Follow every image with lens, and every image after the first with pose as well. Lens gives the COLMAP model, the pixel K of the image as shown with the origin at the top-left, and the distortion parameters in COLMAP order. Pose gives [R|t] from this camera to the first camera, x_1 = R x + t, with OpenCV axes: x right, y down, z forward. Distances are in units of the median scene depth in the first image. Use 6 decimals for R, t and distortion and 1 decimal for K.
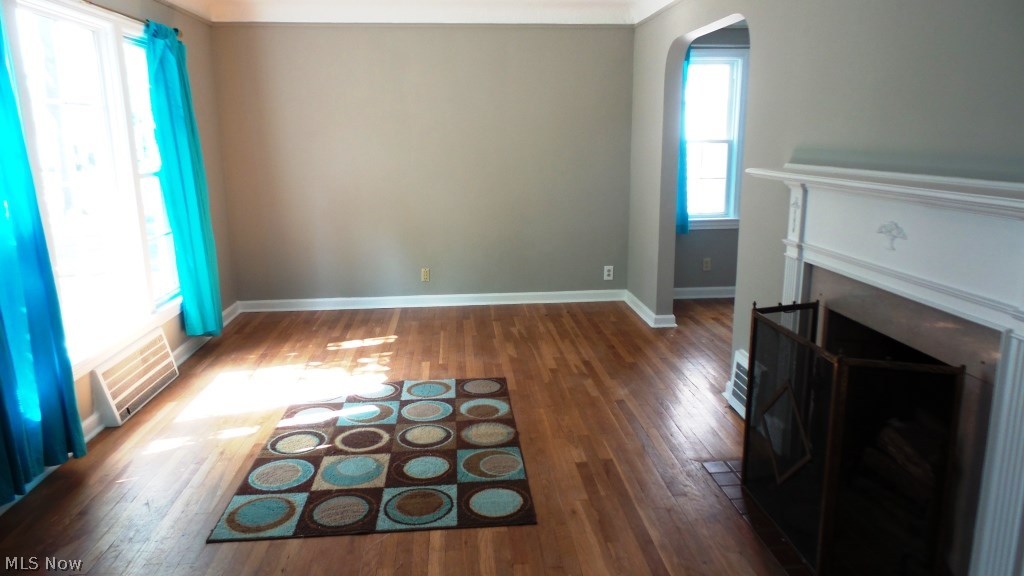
lens RADIAL K [[713.2, 0, 512.3], [0, 713.2, 291.6], [0, 0, 1]] dist [-0.001199, -0.001155]
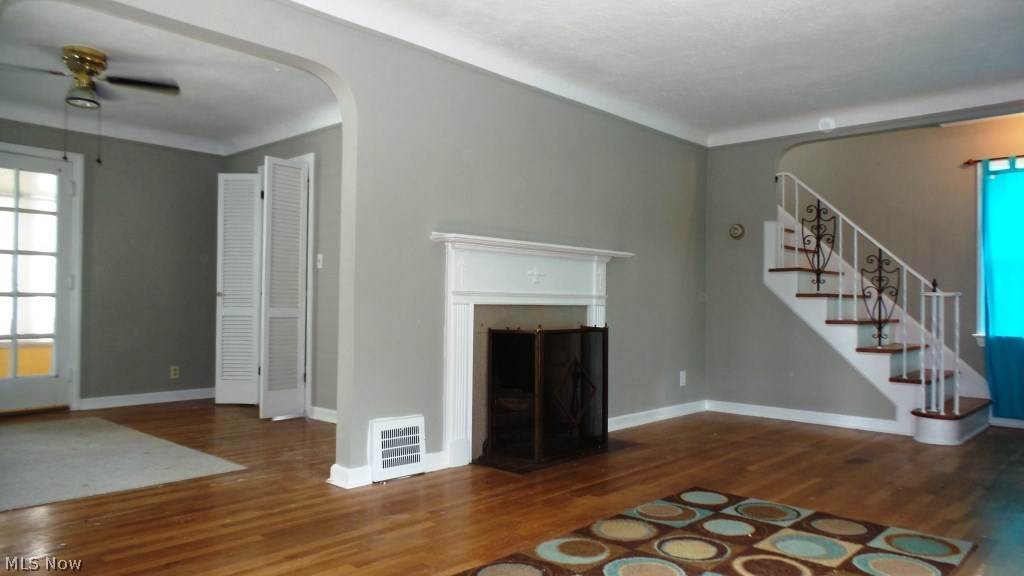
lens RADIAL K [[713.2, 0, 519.6], [0, 713.2, 290.3], [0, 0, 1]] dist [-0.001199, -0.001155]
pose [[-0.674319, 0.009902, 0.738373, -0.619909], [0.153142, 0.980047, 0.126713, -0.214445], [-0.722386, 0.198521, -0.662381, 1.734966]]
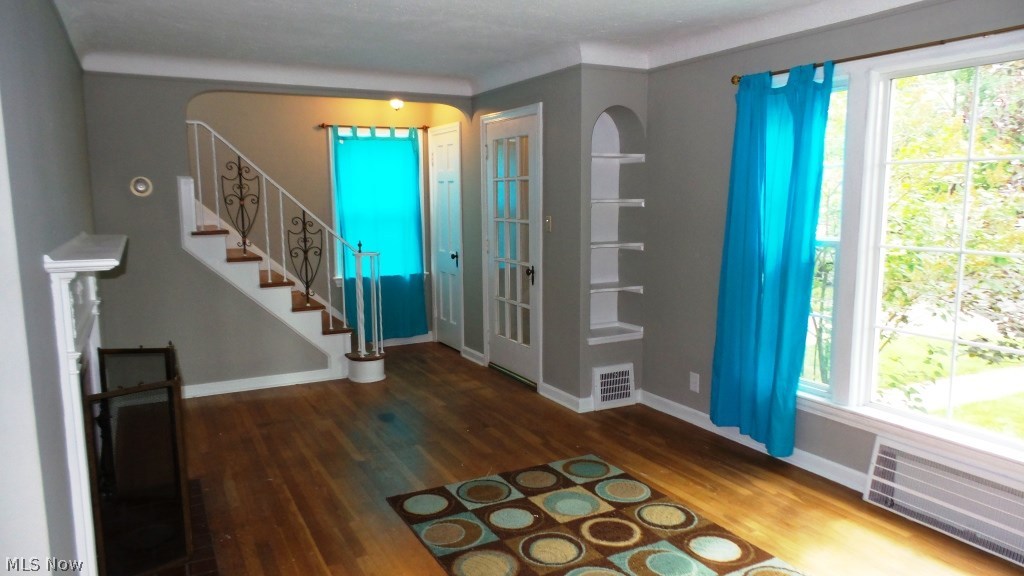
lens RADIAL K [[713.2, 0, 519.5], [0, 713.2, 289.1], [0, 0, 1]] dist [-0.001199, -0.001155]
pose [[-0.917960, 0.064619, -0.391374, 0.247910], [-0.074362, 0.941117, 0.329801, -0.400800], [0.389640, 0.331847, -0.859103, 1.760987]]
